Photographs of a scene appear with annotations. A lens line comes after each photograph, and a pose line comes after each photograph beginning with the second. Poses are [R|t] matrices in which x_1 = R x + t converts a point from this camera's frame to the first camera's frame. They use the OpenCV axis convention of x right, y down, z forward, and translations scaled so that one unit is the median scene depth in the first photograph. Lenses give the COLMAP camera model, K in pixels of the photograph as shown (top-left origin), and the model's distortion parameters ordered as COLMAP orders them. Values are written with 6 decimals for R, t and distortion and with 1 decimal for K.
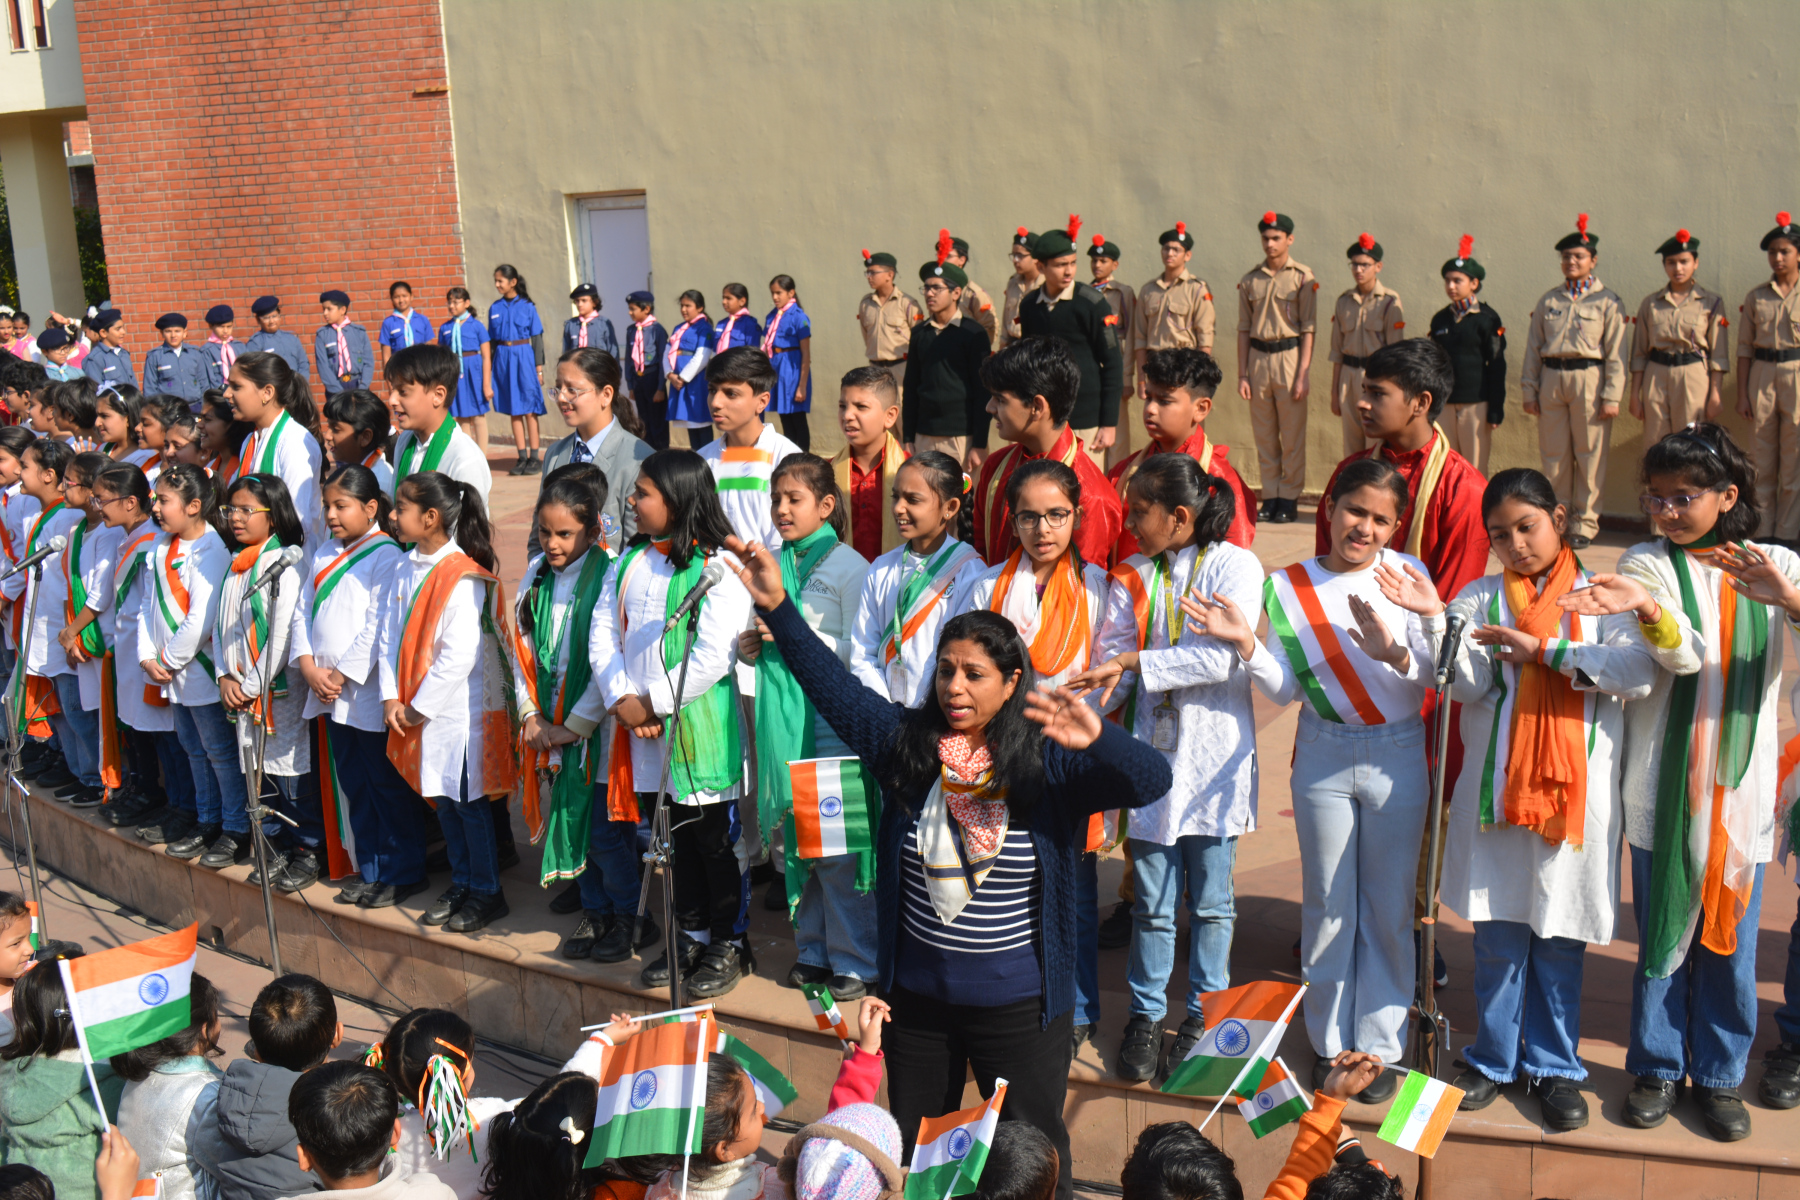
lens RADIAL K [[1971.3, 0, 900.0], [0, 1971.3, 600.0], [0, 0, 1]] dist [0.005144, 0.004329]
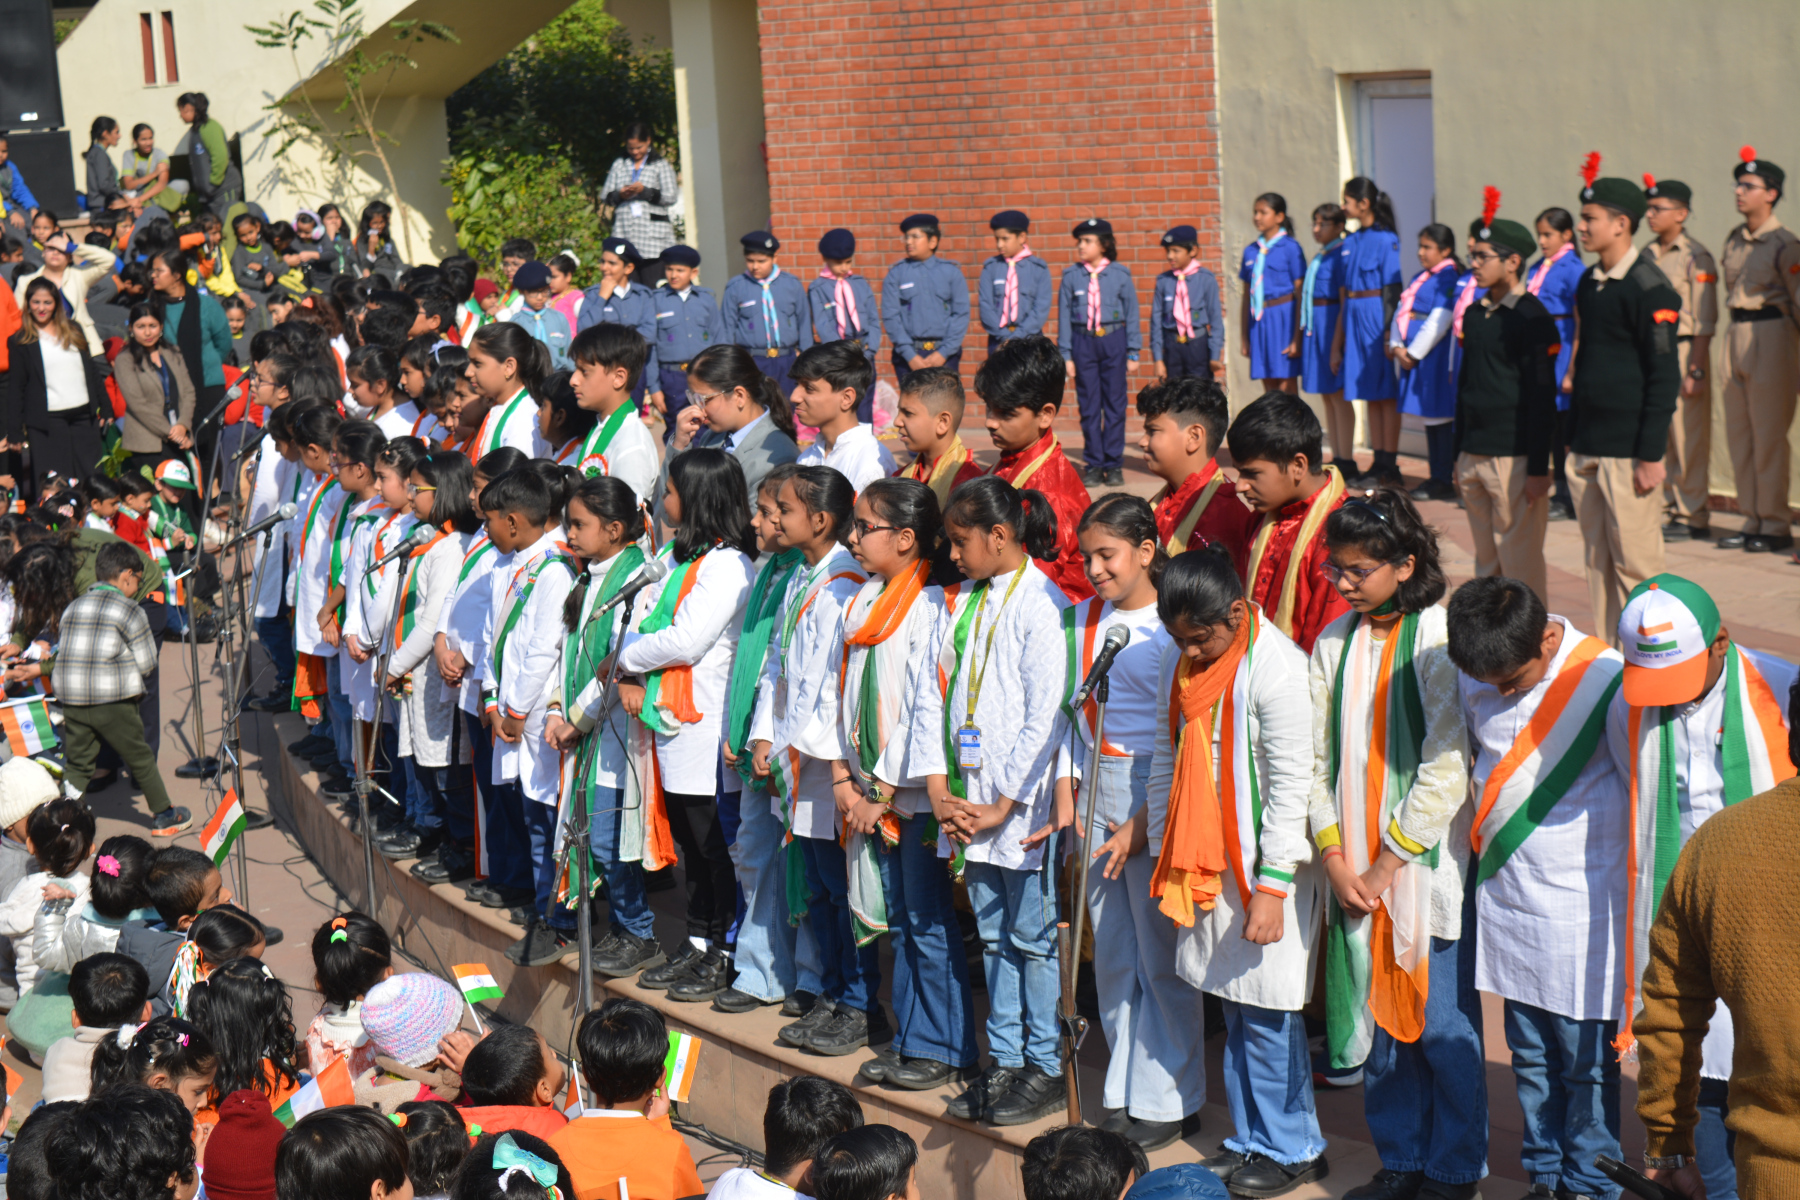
lens RADIAL K [[3483.2, 0, 900.0], [0, 3483.2, 600.0], [0, 0, 1]] dist [0.279867, 0.003214]
pose [[0.907150, 0.075438, -0.413990, 0.195400], [-0.088113, 0.996043, -0.011577, 0.003012], [0.411479, 0.046980, 0.910208, -0.151405]]
